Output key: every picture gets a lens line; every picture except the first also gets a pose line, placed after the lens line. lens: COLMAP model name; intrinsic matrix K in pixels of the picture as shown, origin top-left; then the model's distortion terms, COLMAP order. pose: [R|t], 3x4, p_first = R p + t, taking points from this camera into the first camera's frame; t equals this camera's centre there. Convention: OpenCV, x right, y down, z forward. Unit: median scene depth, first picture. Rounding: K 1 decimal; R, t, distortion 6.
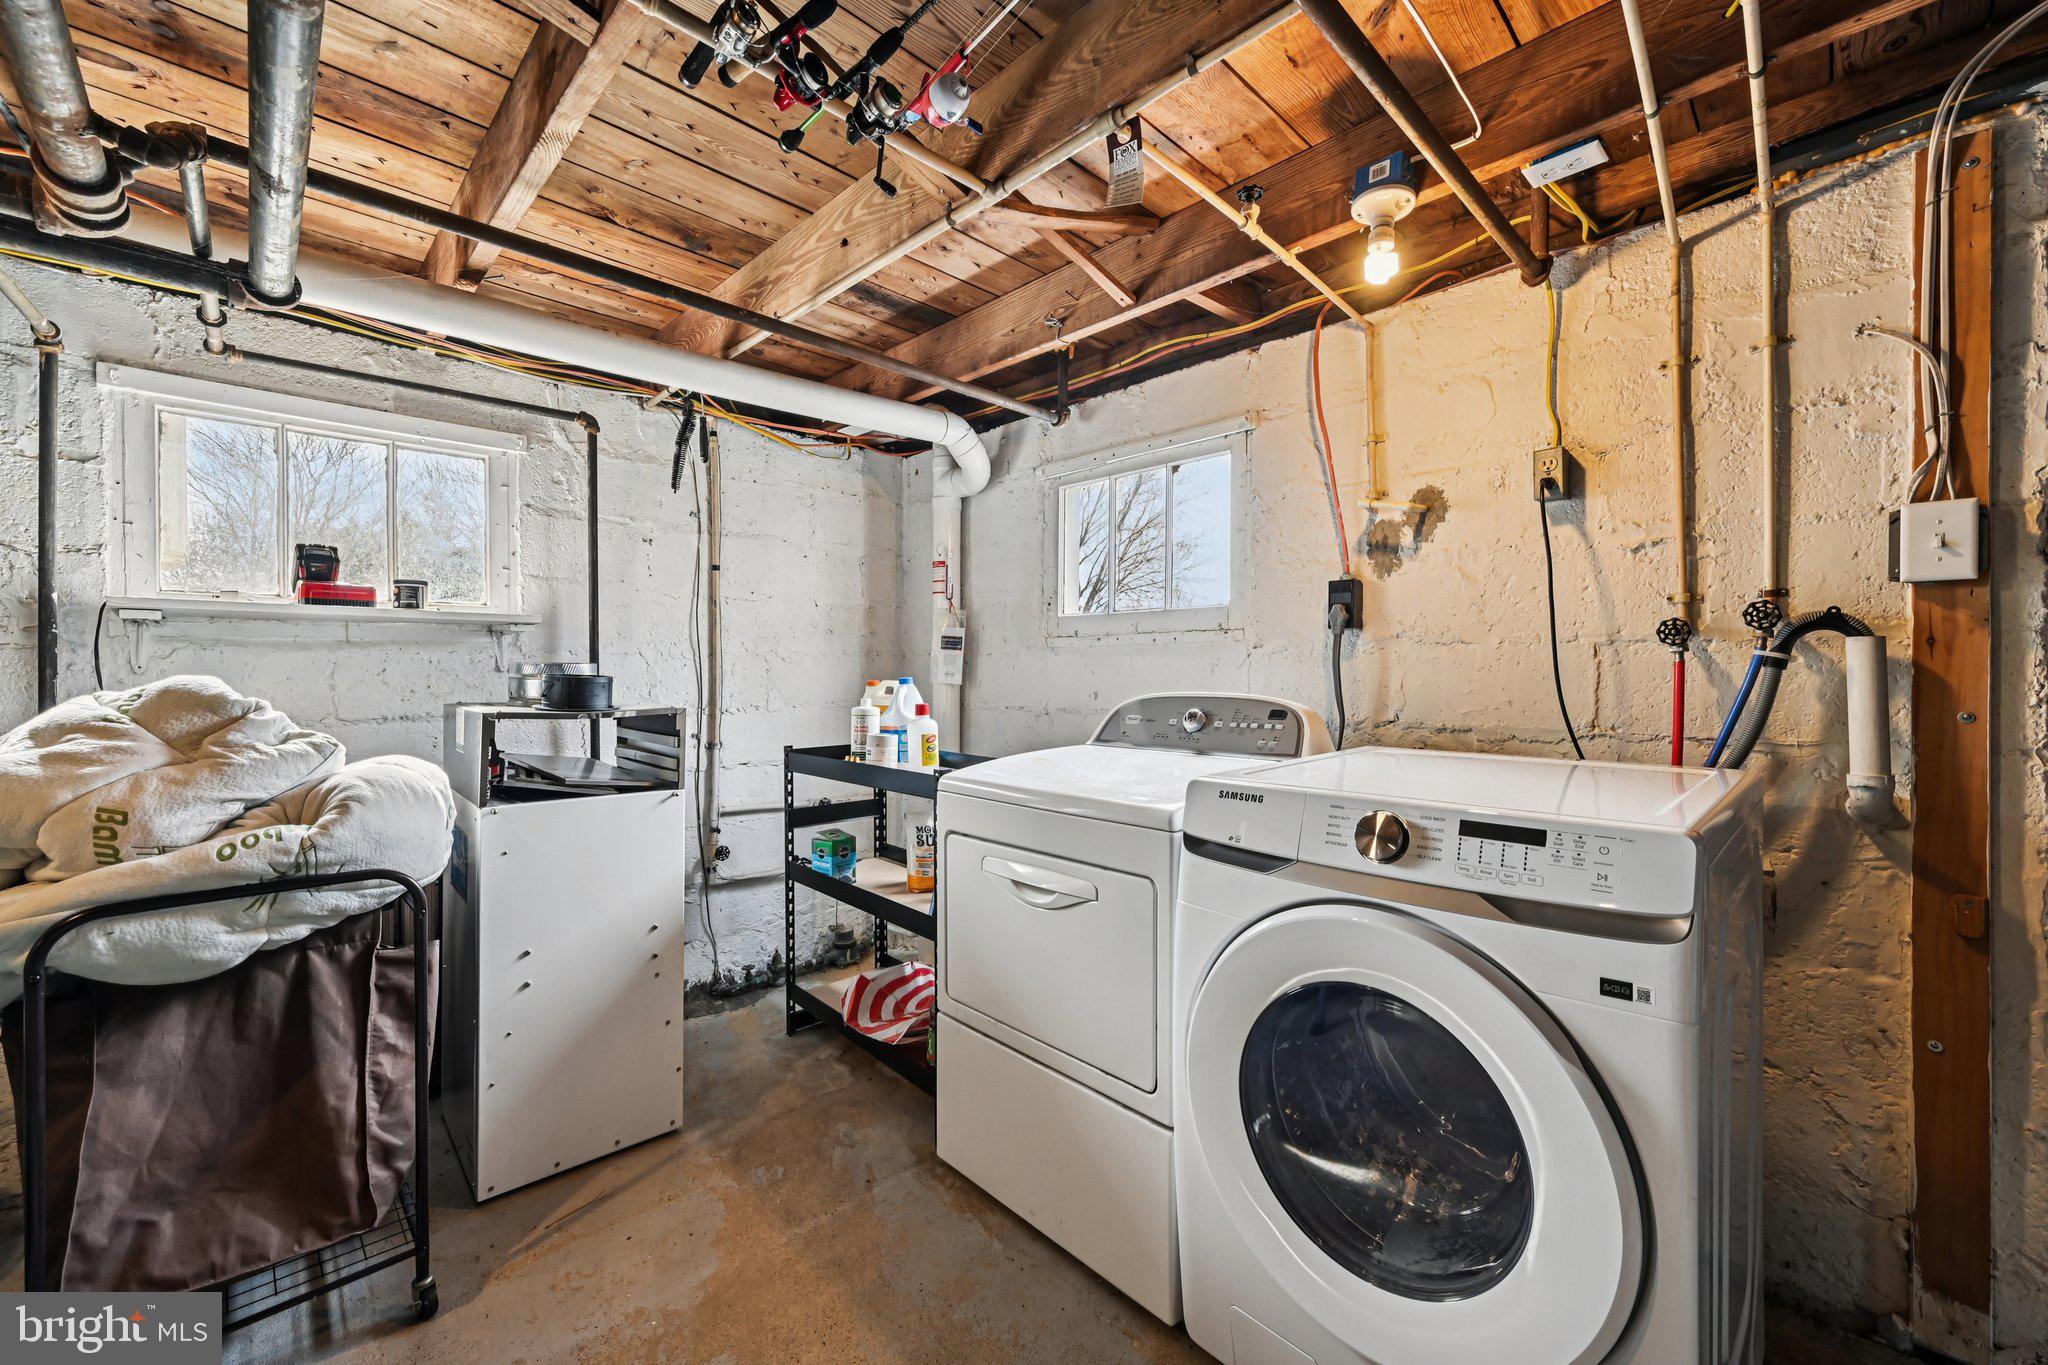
lens RADIAL K [[807.0, 0, 1033.9], [0, 807.0, 678.2], [0, 0, 1]] dist [0.000332, 0.000225]
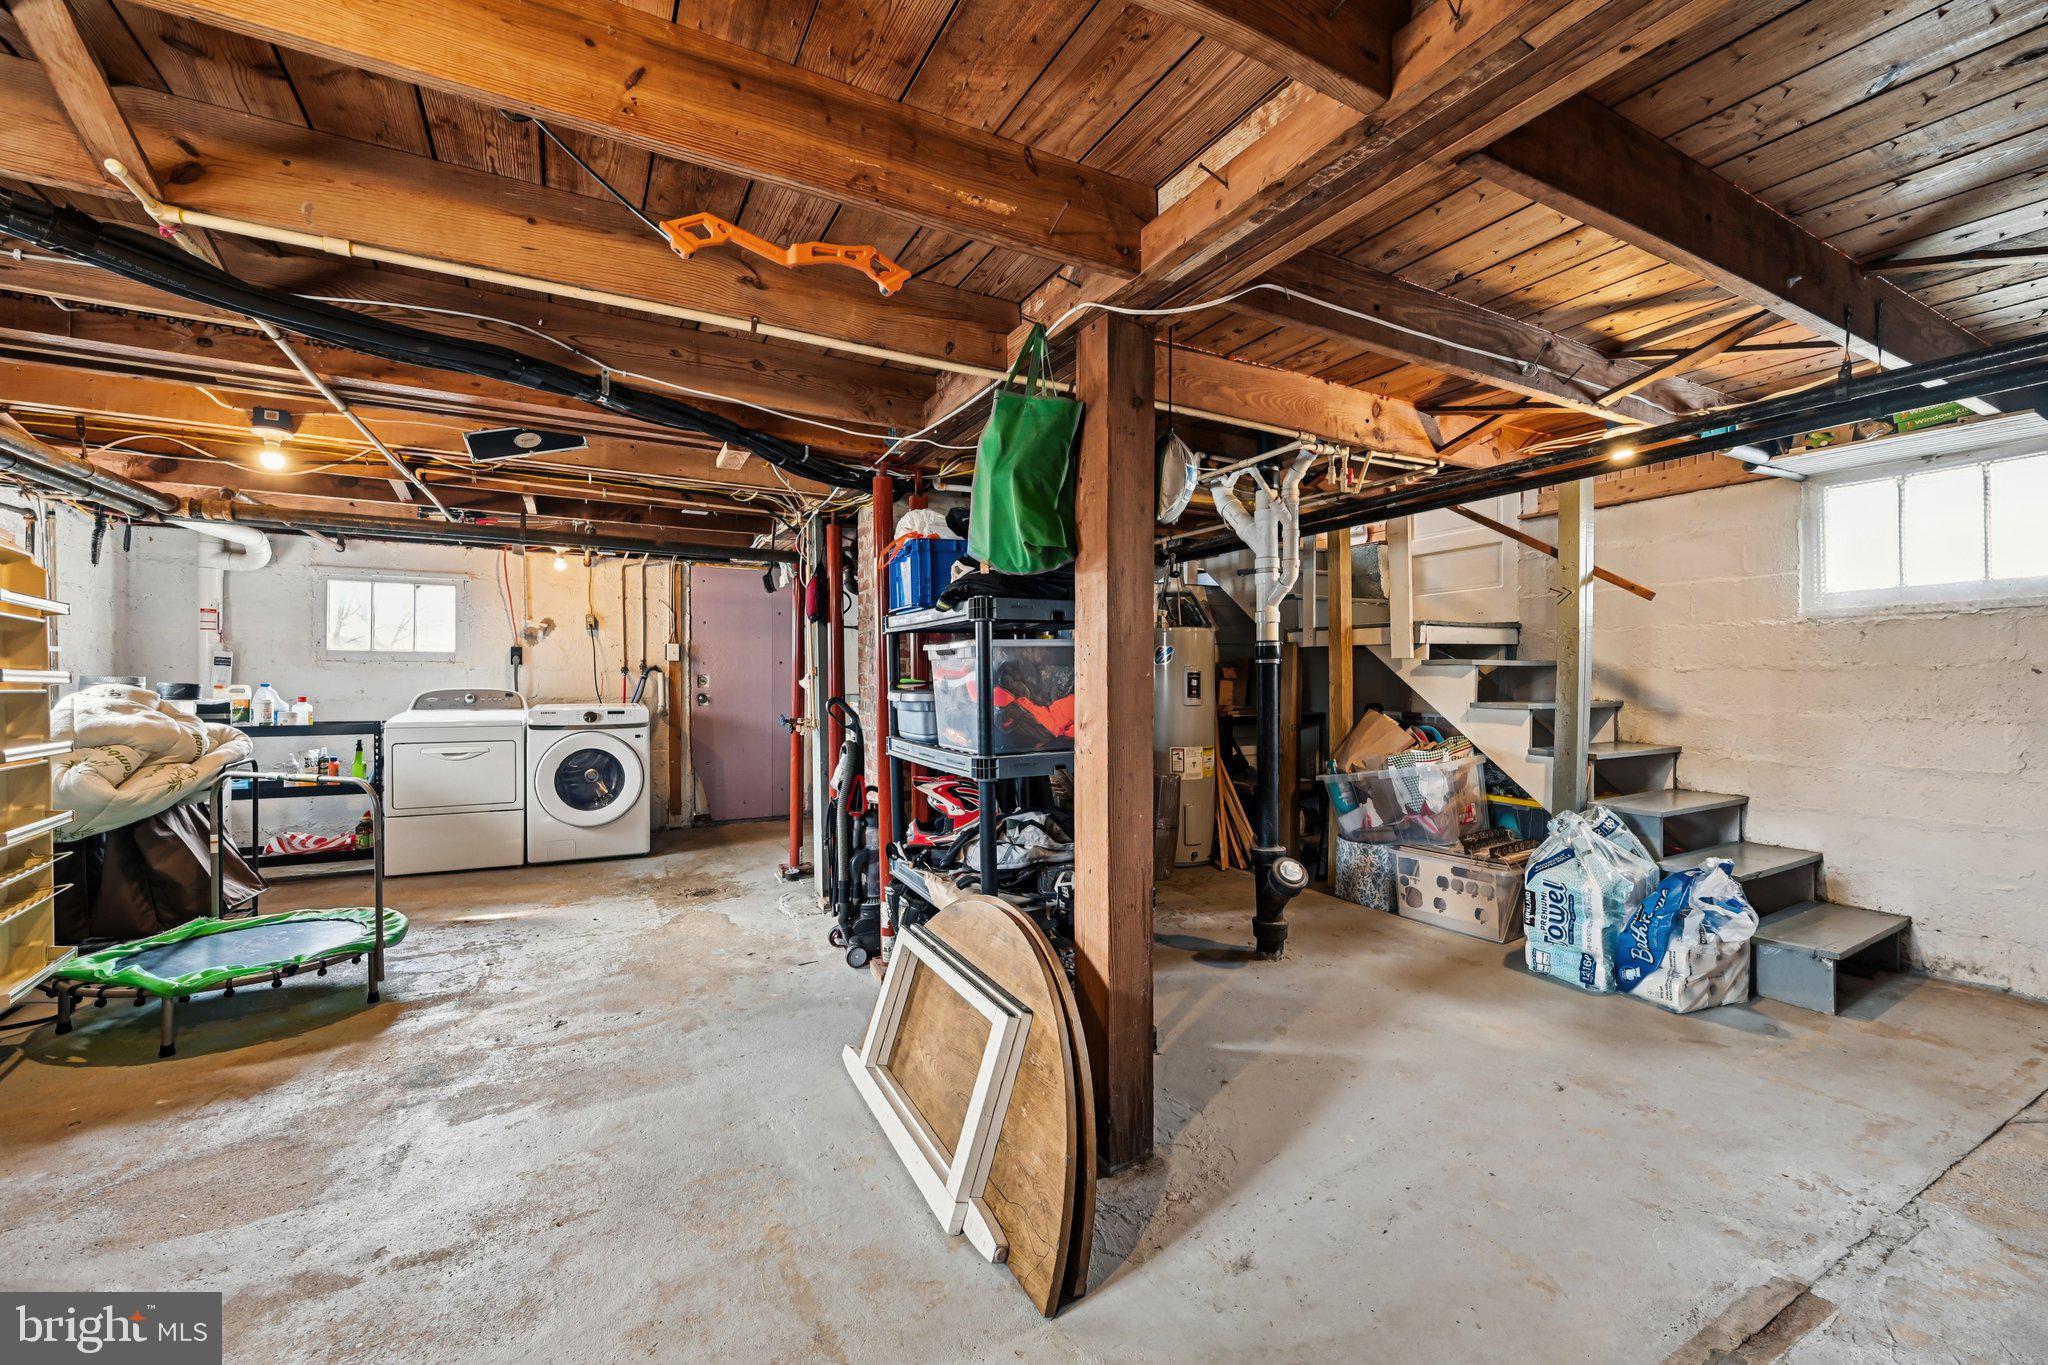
lens RADIAL K [[807.0, 0, 1033.9], [0, 807.0, 678.2], [0, 0, 1]] dist [0.000332, 0.000225]
pose [[0.270027, -0.001193, 0.962852, -2.185402], [0.000963, 0.999999, 0.000969, -0.018314], [-0.962852, 0.000666, 0.270028, -1.763849]]
